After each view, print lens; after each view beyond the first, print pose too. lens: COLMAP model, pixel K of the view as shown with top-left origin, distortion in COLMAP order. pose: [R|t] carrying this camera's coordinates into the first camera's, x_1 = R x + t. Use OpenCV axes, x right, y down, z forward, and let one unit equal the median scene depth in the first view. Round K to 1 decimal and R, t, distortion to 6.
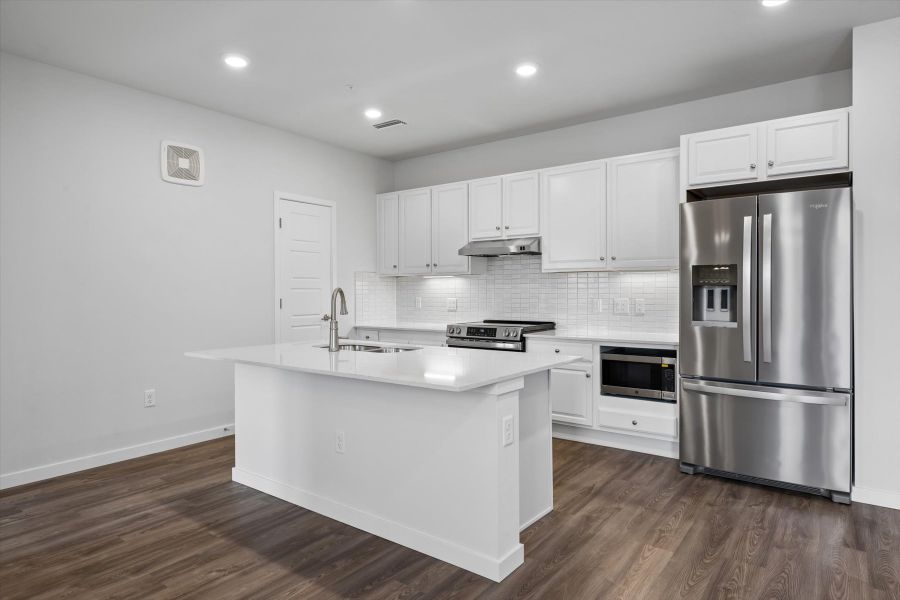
lens RADIAL K [[521.3, 0, 452.4], [0, 521.3, 294.3], [0, 0, 1]] dist [-0.000914, -0.000201]
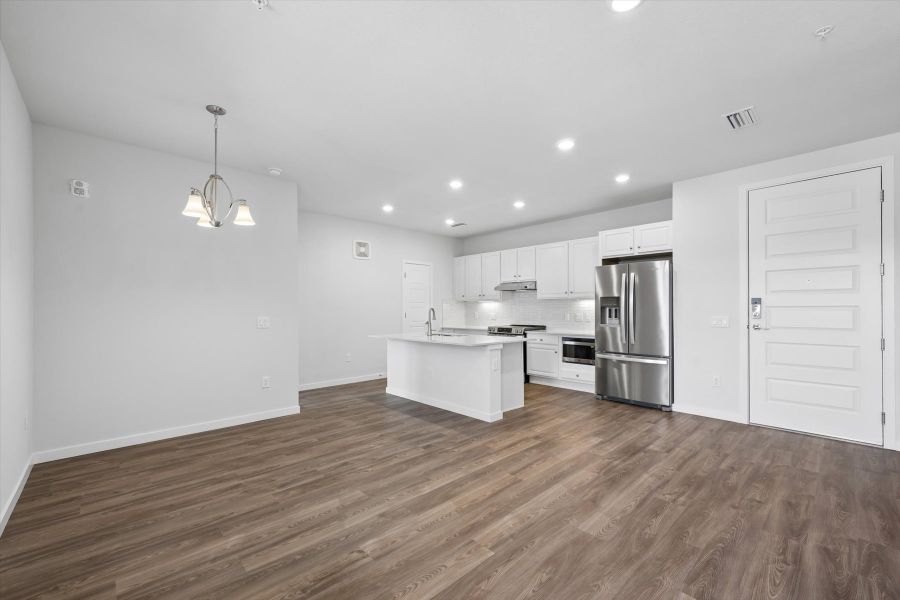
lens RADIAL K [[366.9, 0, 456.2], [0, 366.9, 311.2], [0, 0, 1]] dist [0.002013, 0.000152]
pose [[0.986188, 0.001870, -0.165622, 0.128331], [-0.001856, 0.999998, 0.000238, 0.001240], [0.165622, 0.000073, 0.986189, -0.469113]]
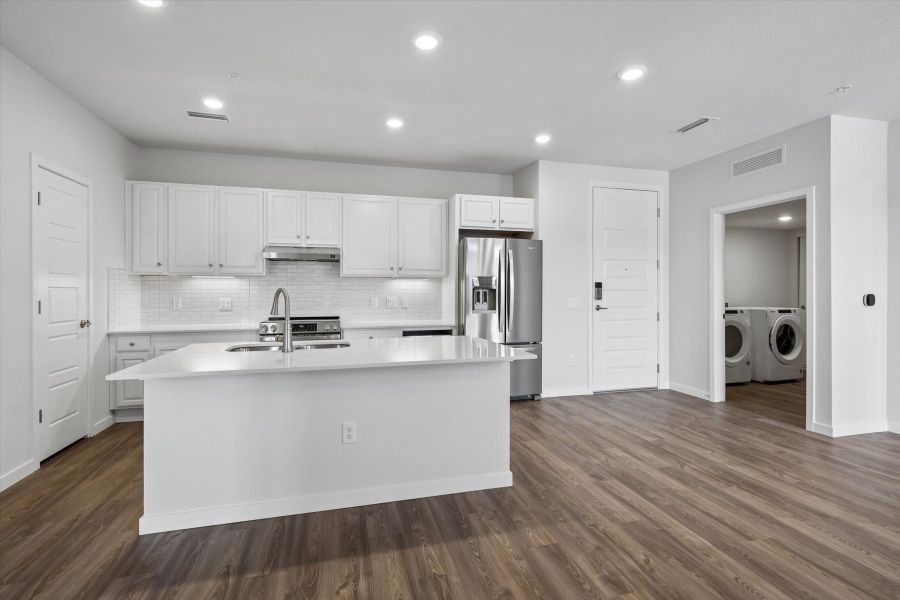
lens RADIAL K [[416.8, 0, 446.6], [0, 416.8, 292.4], [0, 0, 1]] dist [0.000525, -0.000037]
pose [[0.622488, 0.001556, 0.782628, -0.555464], [0.002537, 0.999989, -0.004007, 0.000097], [-0.782625, 0.004480, 0.622477, 0.228684]]
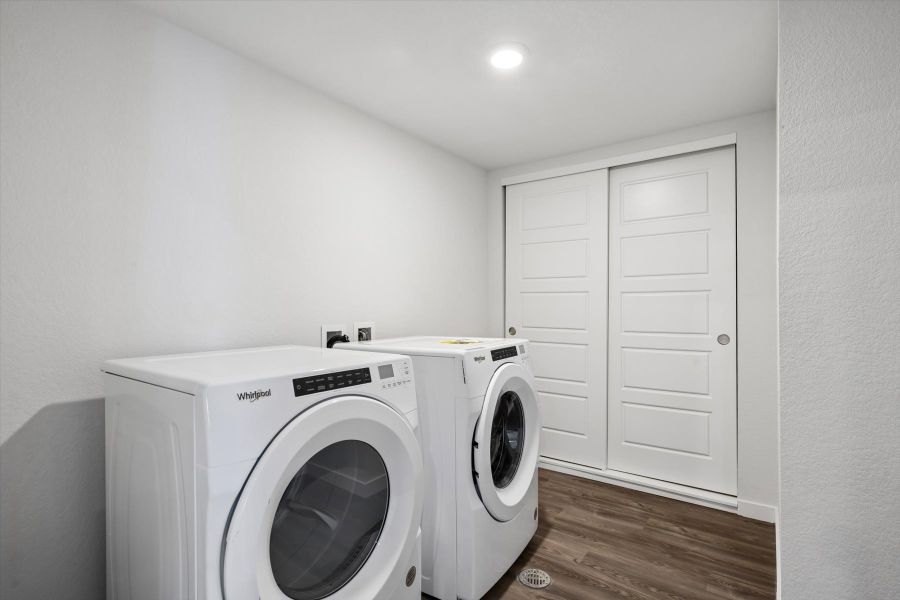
lens RADIAL K [[432.8, 0, 450.0], [0, 432.8, 300.0], [0, 0, 1]] dist [0.000182, -0.000009]
pose [[-0.008735, 0.005866, 0.999945, 0.871936], [0.009456, 0.999939, -0.005783, 0.006034], [-0.999917, 0.009405, -0.008790, 0.278549]]
